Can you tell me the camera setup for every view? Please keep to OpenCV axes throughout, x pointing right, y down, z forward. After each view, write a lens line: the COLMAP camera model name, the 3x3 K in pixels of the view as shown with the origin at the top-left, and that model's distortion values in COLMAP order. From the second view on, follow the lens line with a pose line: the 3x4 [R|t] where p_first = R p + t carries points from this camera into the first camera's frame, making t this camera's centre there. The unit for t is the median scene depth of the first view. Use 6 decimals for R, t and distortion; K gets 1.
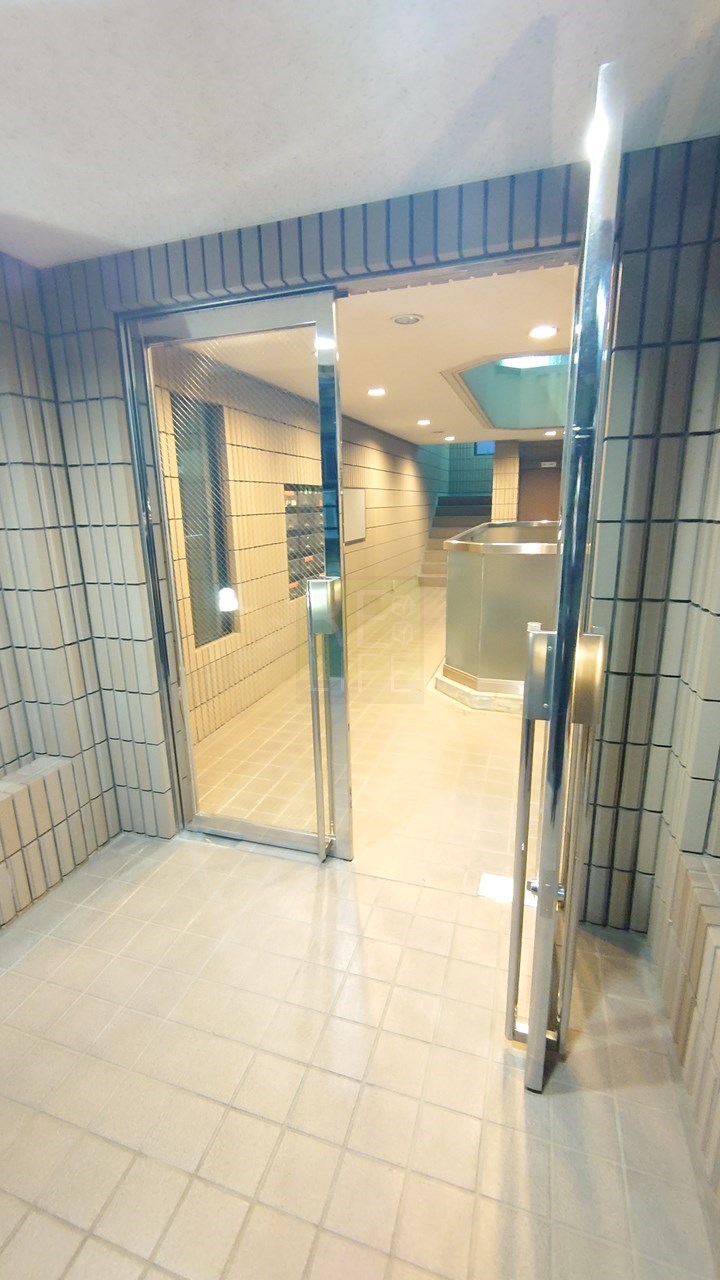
lens RADIAL K [[540.6, 0, 363.2], [0, 540.6, 640.4], [0, 0, 1]] dist [-0.000349, -0.000012]
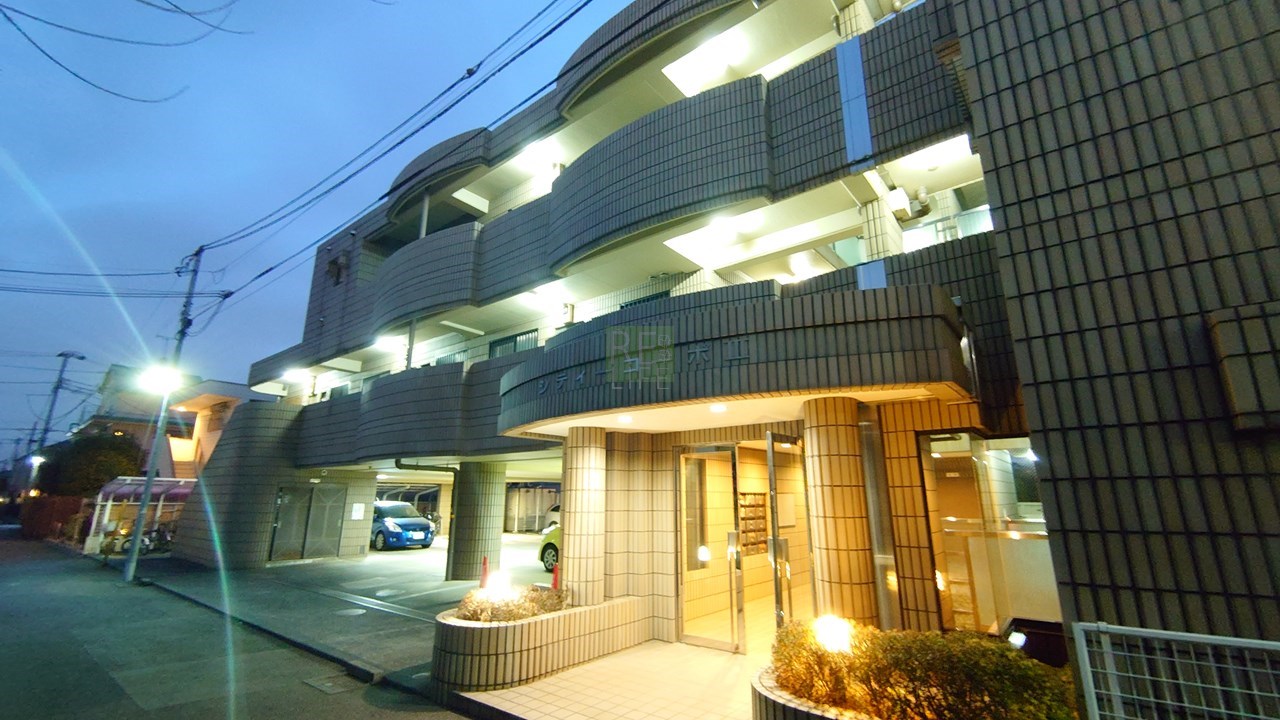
lens RADIAL K [[540.6, 0, 646.5], [0, 540.6, 360.0], [0, 0, 1]] dist [-0.000349, -0.000012]
pose [[0.934724, -0.069998, -0.348412, 0.456460], [-0.105527, 0.881516, -0.460210, 0.372931], [0.339344, 0.466936, 0.816588, -1.584286]]
